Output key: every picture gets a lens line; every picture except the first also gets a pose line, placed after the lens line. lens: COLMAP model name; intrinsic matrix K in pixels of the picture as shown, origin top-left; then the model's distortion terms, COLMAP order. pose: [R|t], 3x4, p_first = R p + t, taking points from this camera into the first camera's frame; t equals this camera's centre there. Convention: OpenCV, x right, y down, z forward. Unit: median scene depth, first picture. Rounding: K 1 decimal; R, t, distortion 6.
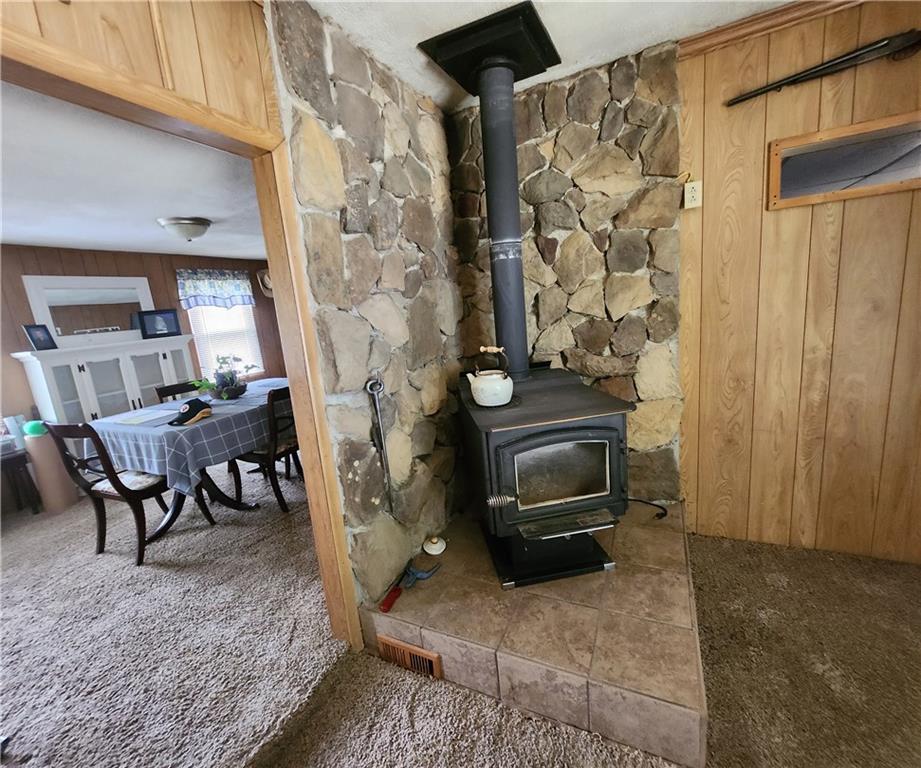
lens RADIAL K [[411.8, 0, 460.5], [0, 411.8, 384.0], [0, 0, 1]] dist [0.000145, -0.000026]
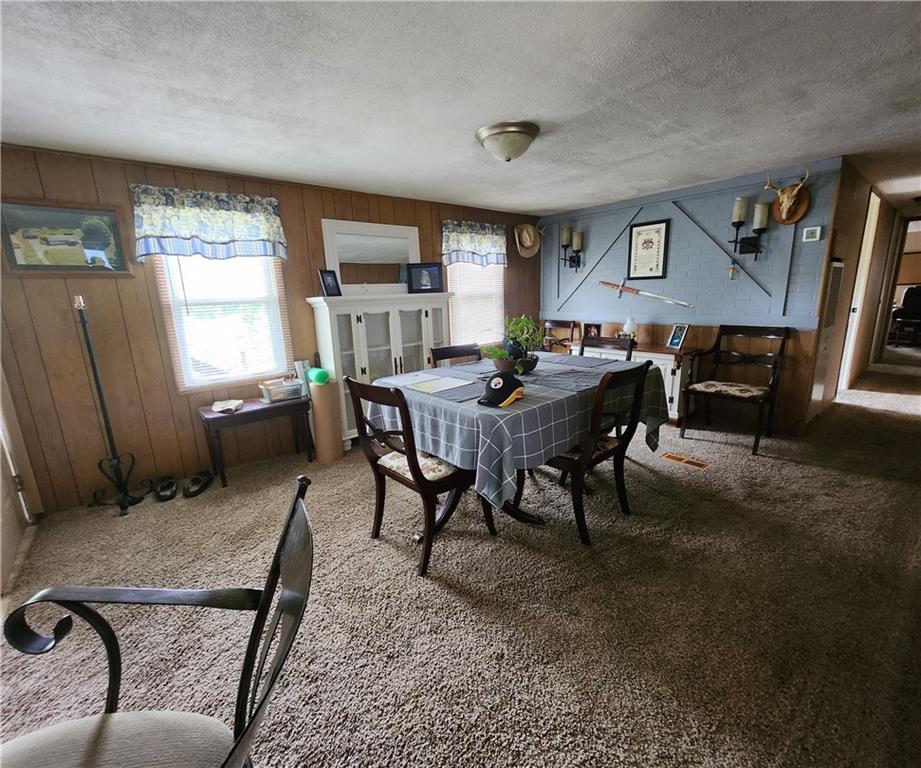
lens RADIAL K [[411.4, 0, 460.5], [0, 411.4, 384.0], [0, 0, 1]] dist [0.000310, 0.000140]
pose [[0.909992, 0.146236, -0.387981, -0.328448], [-0.127250, 0.989081, 0.074343, 0.010790], [0.394616, -0.018281, 0.918664, 0.225132]]
